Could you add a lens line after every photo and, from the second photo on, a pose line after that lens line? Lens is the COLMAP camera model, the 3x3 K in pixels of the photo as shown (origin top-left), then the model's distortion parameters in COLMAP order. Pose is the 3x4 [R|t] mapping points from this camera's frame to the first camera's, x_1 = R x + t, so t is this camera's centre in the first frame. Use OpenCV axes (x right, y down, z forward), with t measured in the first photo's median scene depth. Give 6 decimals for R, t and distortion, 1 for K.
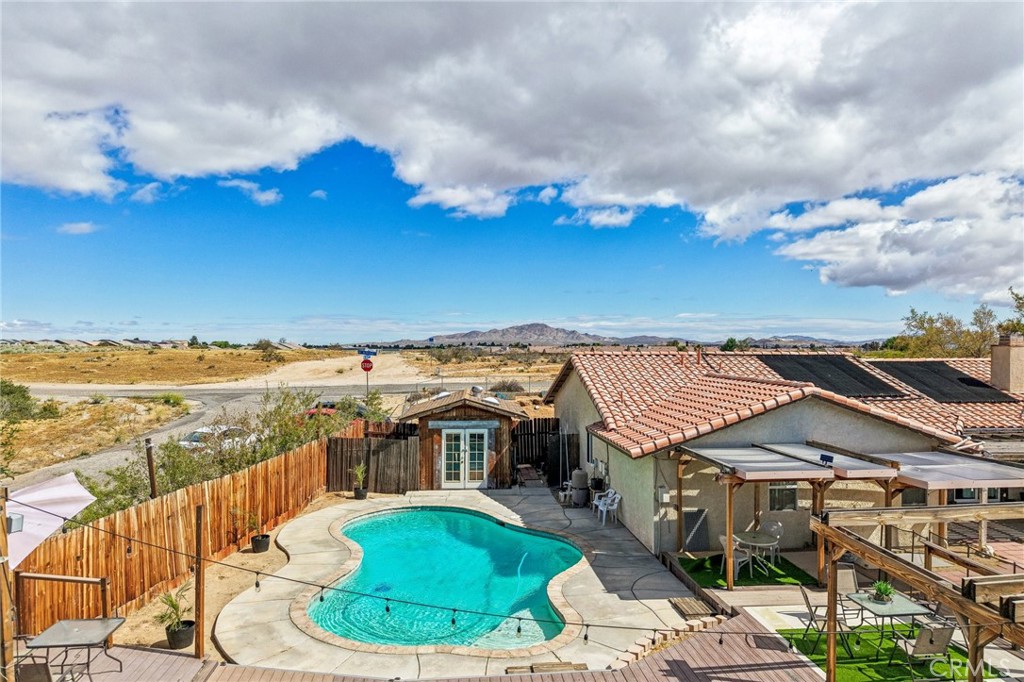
lens RADIAL K [[672.0, 0, 512.2], [0, 672.0, 345.7], [0, 0, 1]] dist [0.002659, 0.000818]
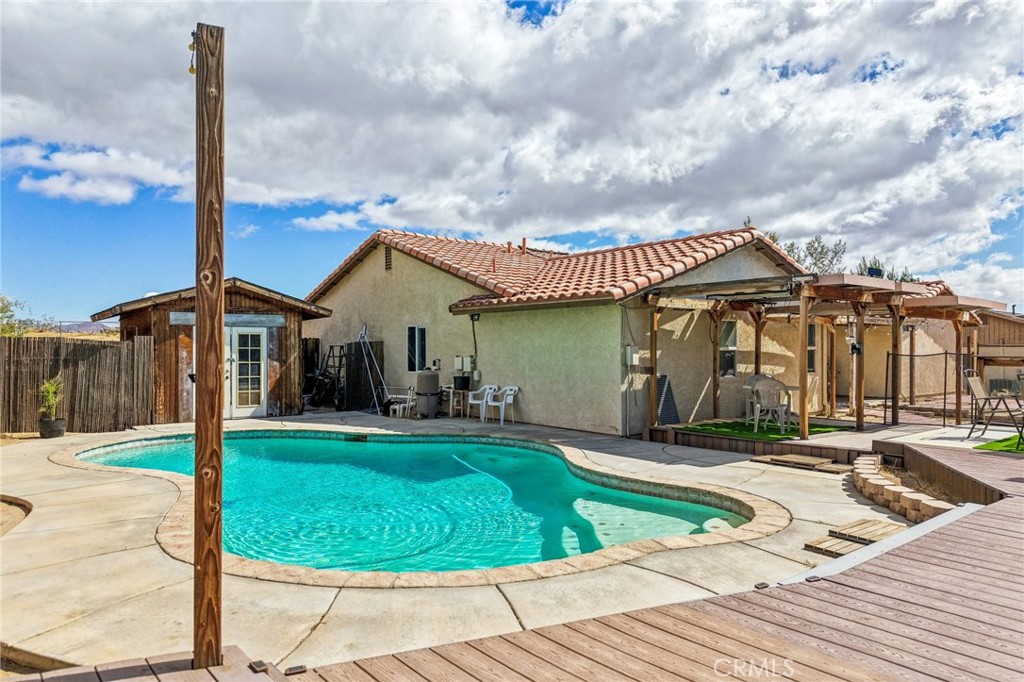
lens RADIAL K [[672.0, 0, 512.2], [0, 672.0, 345.7], [0, 0, 1]] dist [0.002659, 0.000818]
pose [[0.830834, 0.001187, 0.556519, -0.207590], [0.001697, 0.999988, -0.004665, 0.146576], [-0.556518, 0.004820, 0.830822, 0.309592]]
